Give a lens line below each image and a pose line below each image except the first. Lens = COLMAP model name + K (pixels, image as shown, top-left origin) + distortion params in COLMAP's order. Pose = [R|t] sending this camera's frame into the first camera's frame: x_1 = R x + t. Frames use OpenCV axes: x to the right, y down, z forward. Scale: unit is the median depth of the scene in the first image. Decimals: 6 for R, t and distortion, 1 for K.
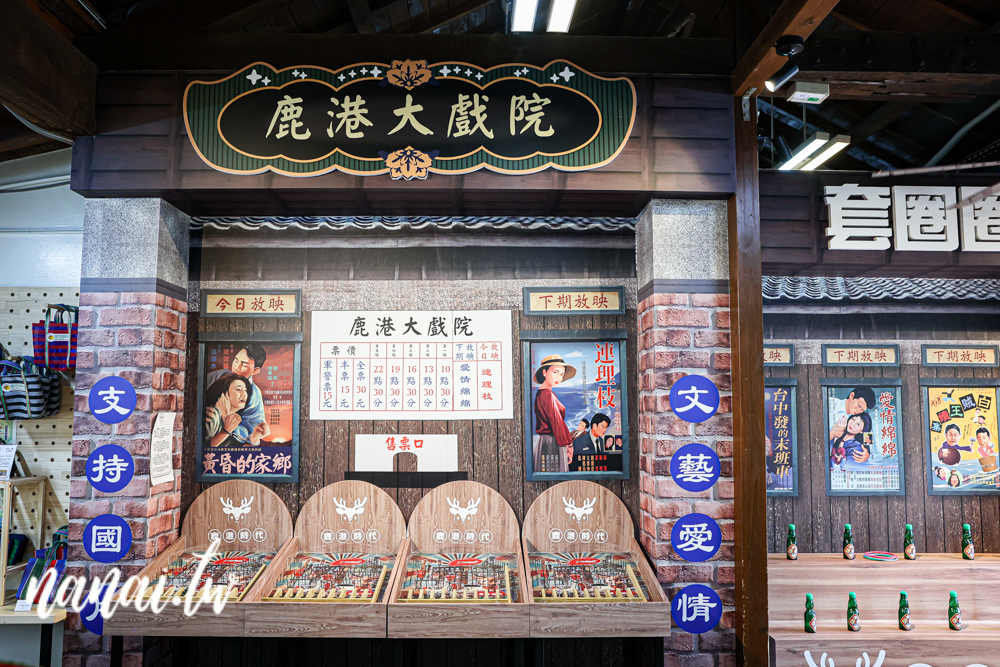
lens RADIAL K [[767.4, 0, 492.9], [0, 767.4, 330.6], [0, 0, 1]] dist [-0.079620, 0.063694]
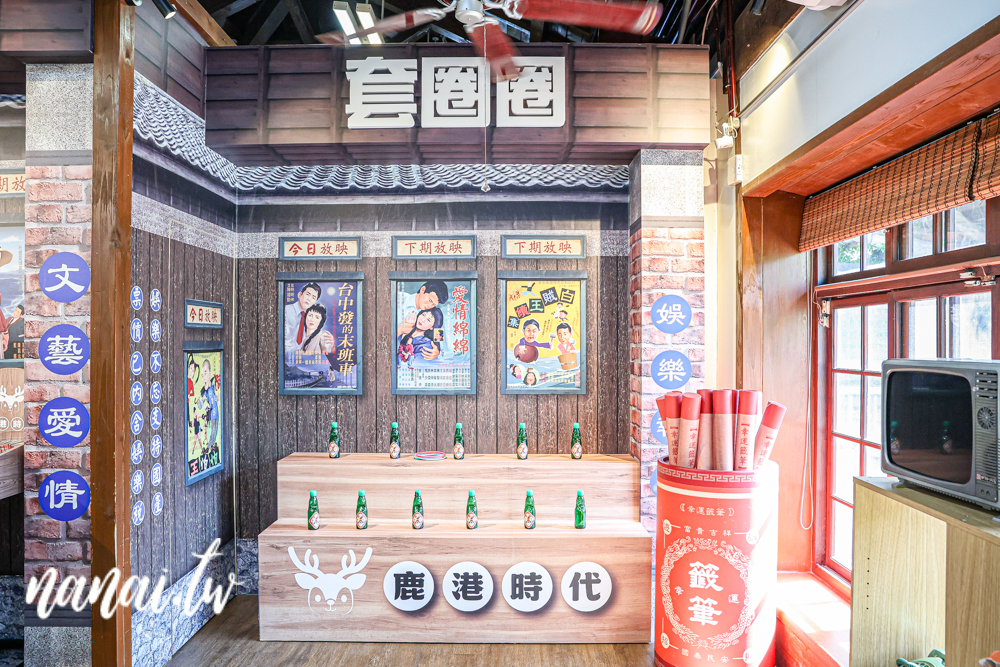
lens RADIAL K [[724.9, 0, 496.8], [0, 724.9, 332.4], [0, 0, 1]] dist [-0.088661, 0.068225]
pose [[0.999788, -0.008550, -0.018740, 0.643045], [0.010099, 0.996397, 0.084213, 0.070045], [0.017953, -0.084384, 0.996272, 0.102934]]
